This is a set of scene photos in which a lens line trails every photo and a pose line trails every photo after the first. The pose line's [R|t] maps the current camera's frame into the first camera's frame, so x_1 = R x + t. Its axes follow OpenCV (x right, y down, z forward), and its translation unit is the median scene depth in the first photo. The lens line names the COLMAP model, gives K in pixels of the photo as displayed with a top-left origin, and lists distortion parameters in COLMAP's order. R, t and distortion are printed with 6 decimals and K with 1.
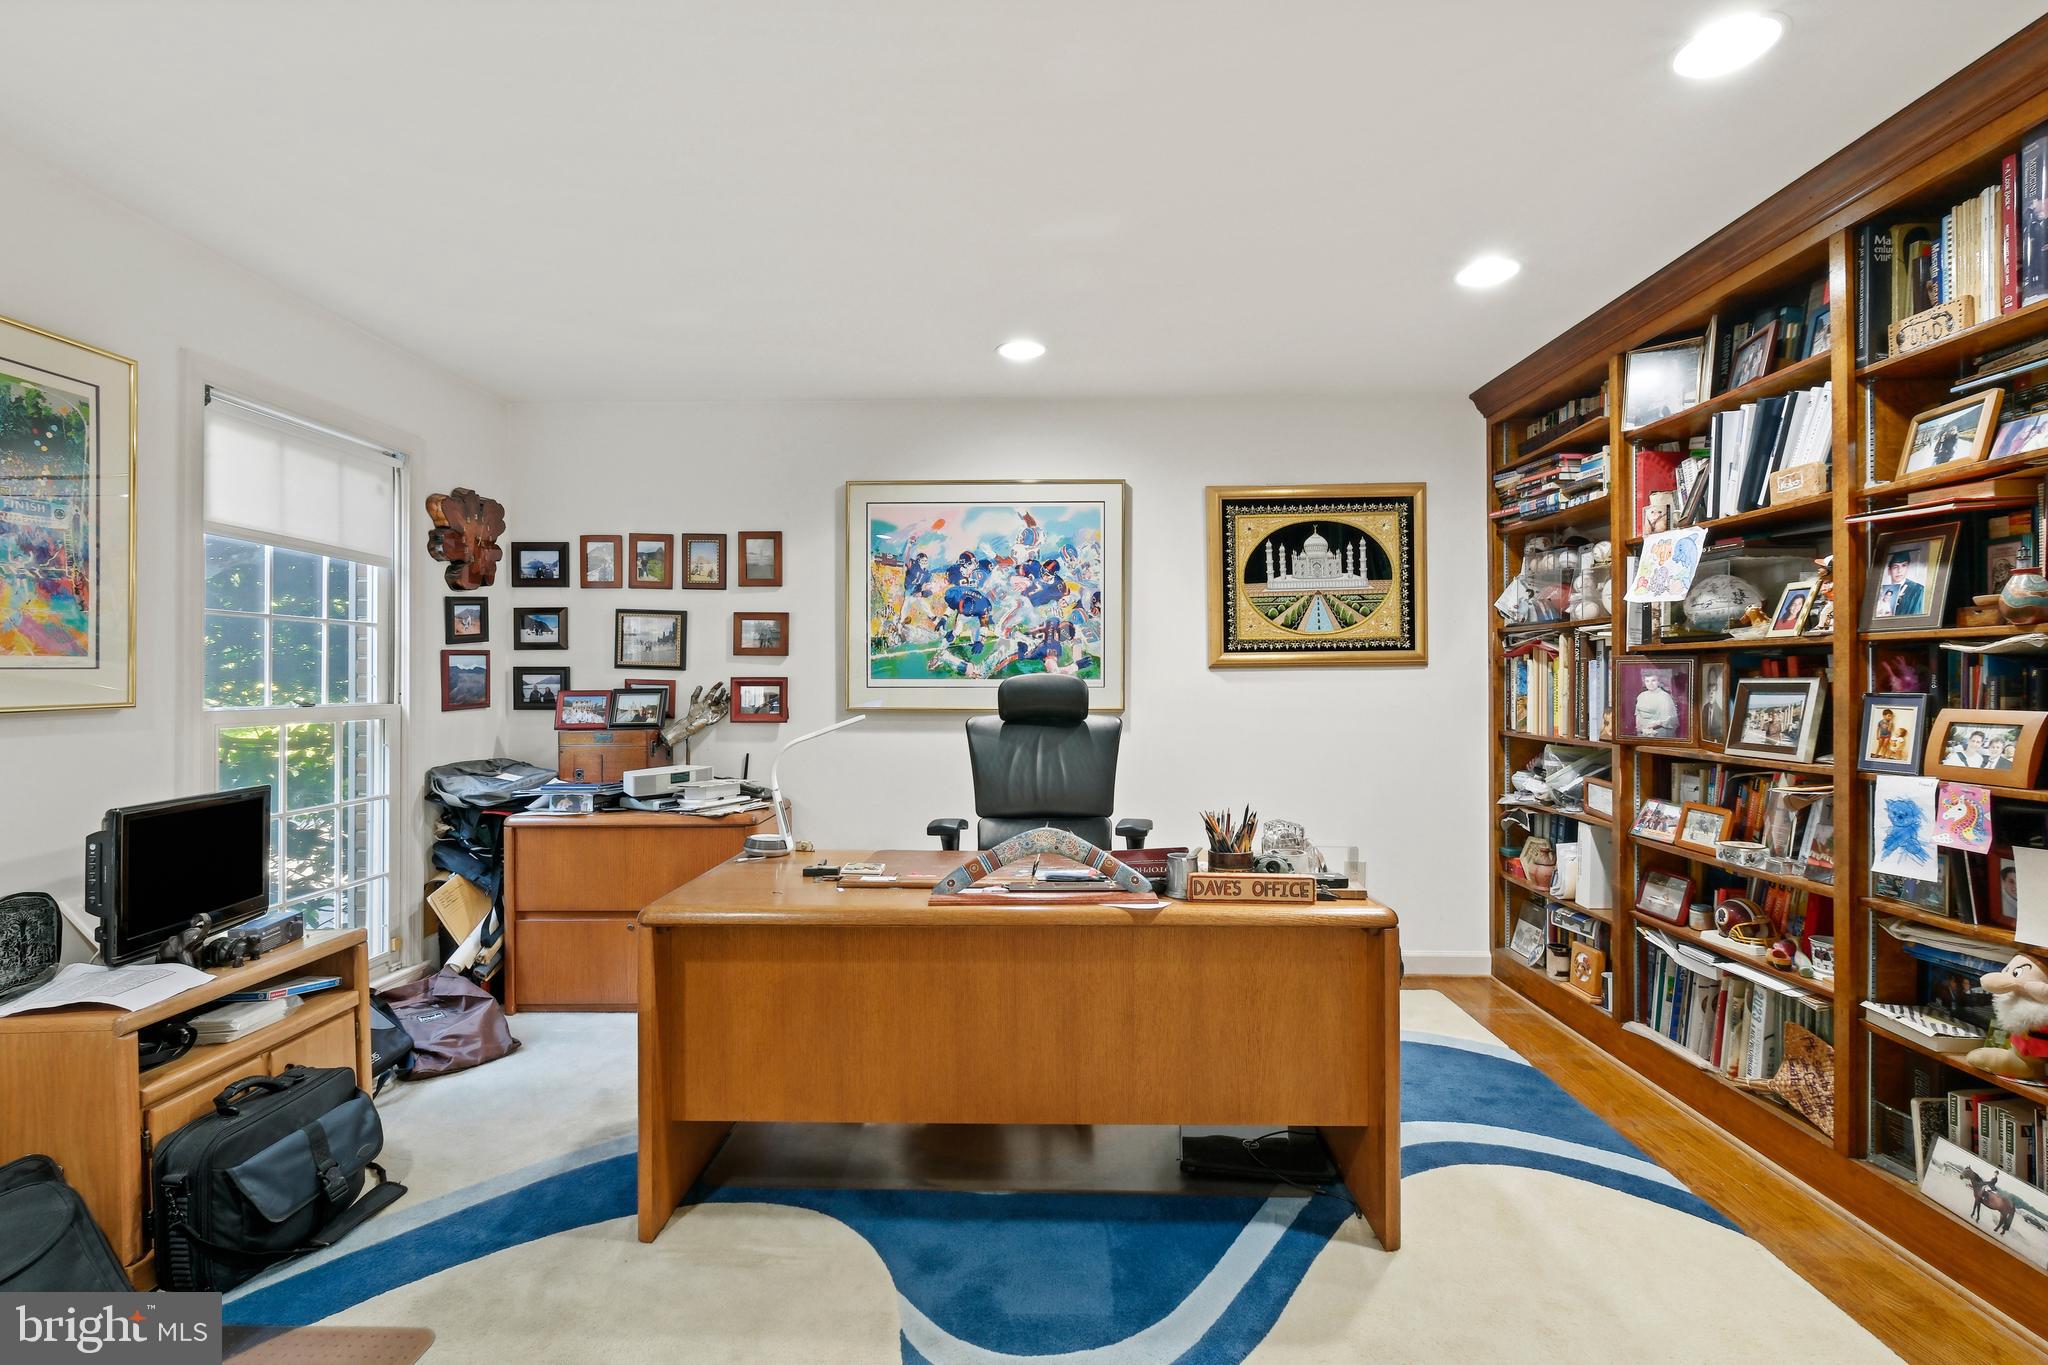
lens RADIAL K [[938.2, 0, 1022.8], [0, 938.2, 681.7], [0, 0, 1]] dist [0.000535, 0.000079]
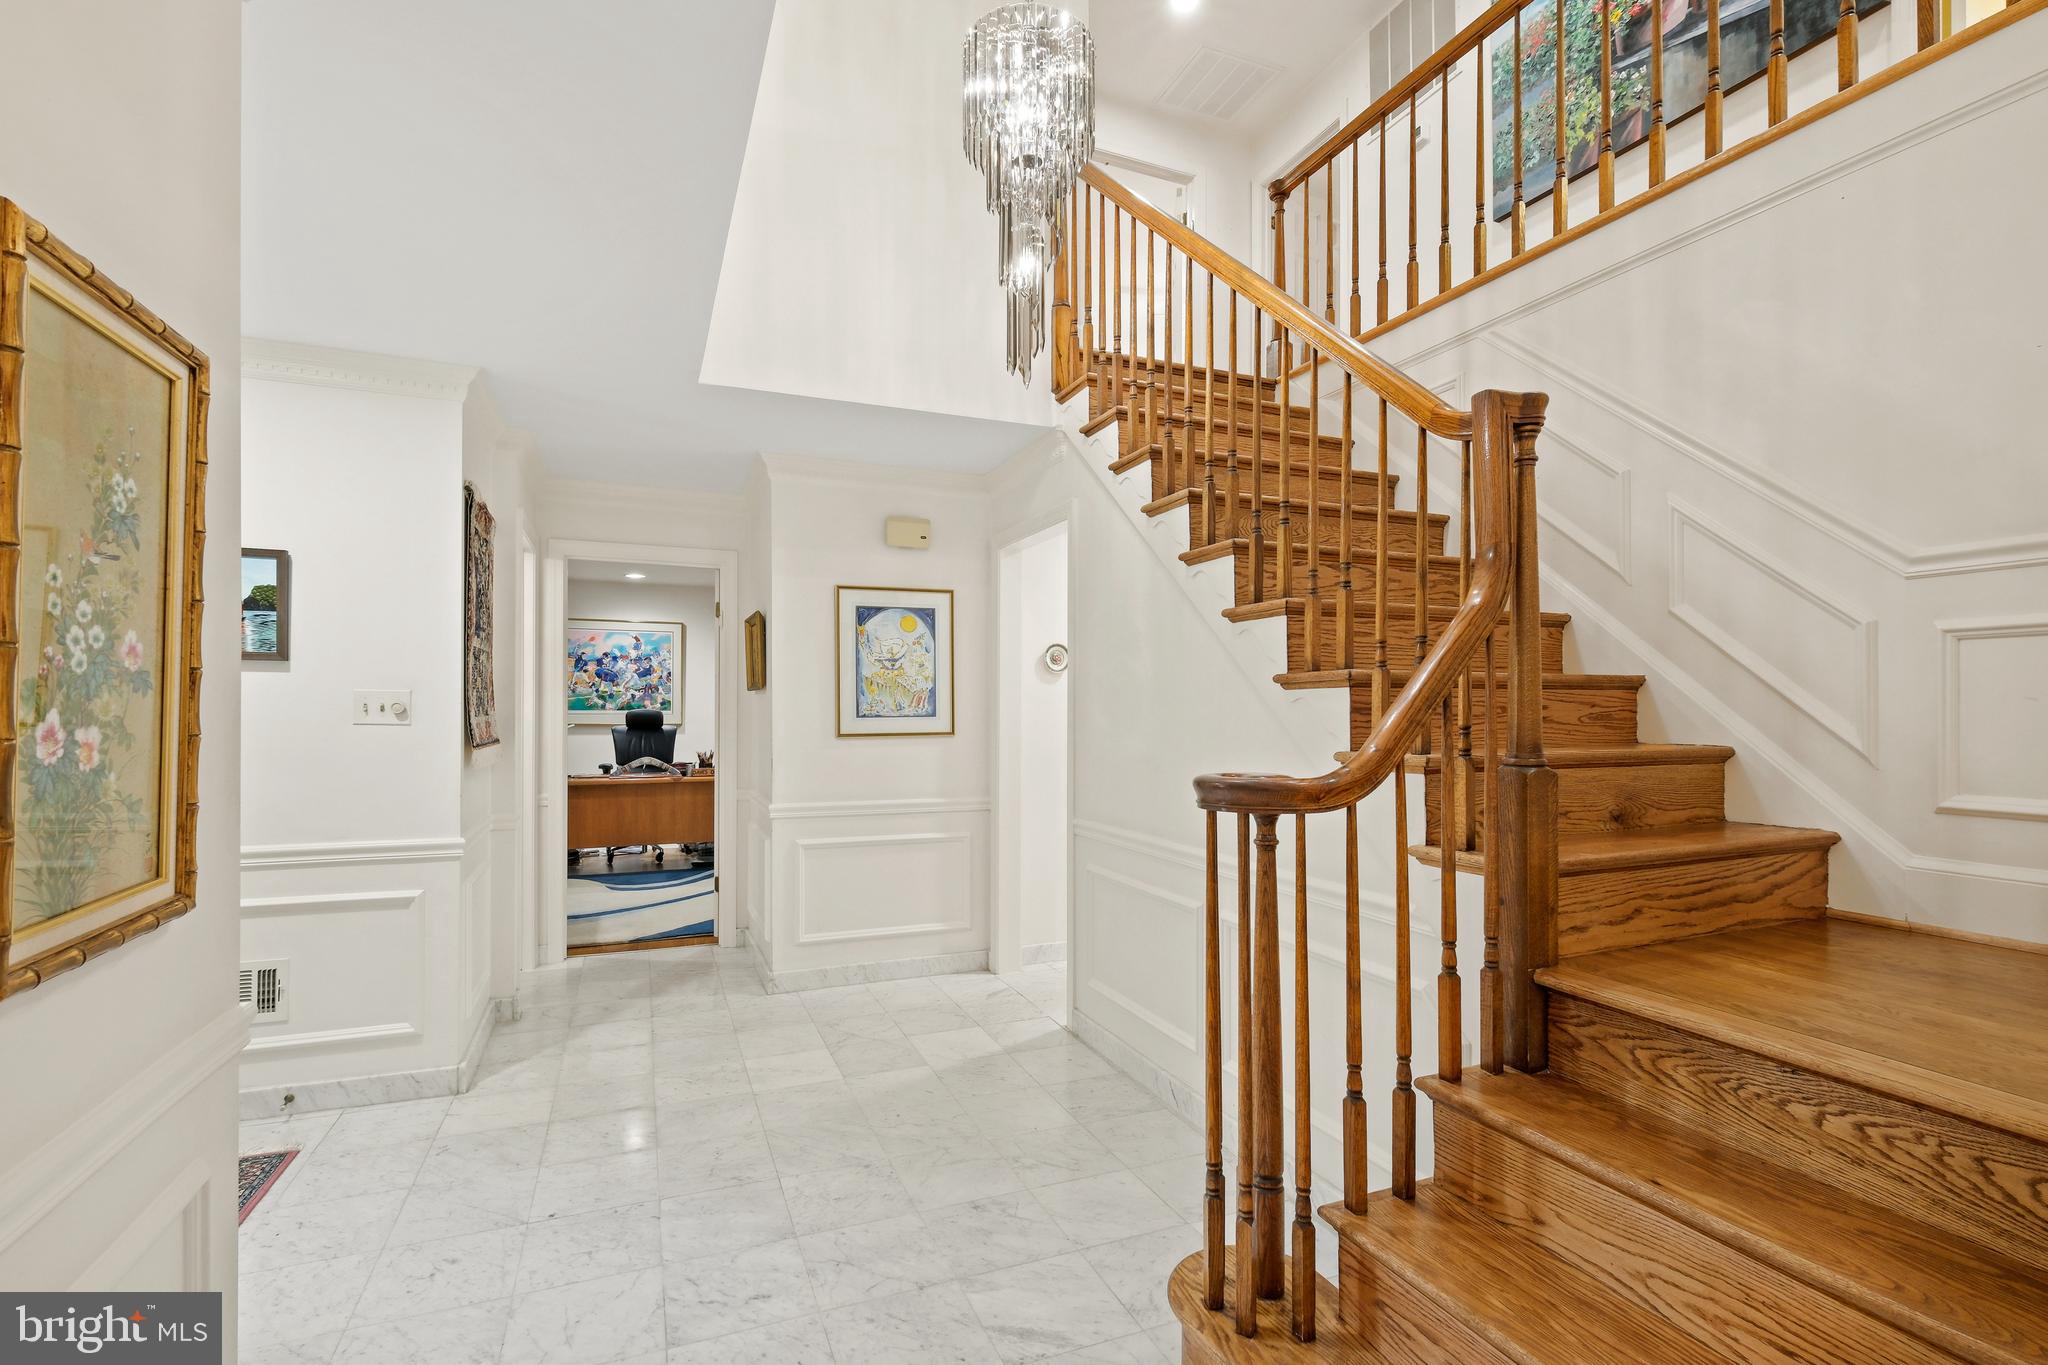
lens RADIAL K [[938.2, 0, 1018.4], [0, 938.2, 696.3], [0, 0, 1]] dist [0.000535, 0.000079]
pose [[0.915273, 0.005207, 0.402801, -0.061043], [-0.002183, 0.999966, -0.007965, -0.020417], [-0.402829, 0.006411, 0.915253, -1.404644]]
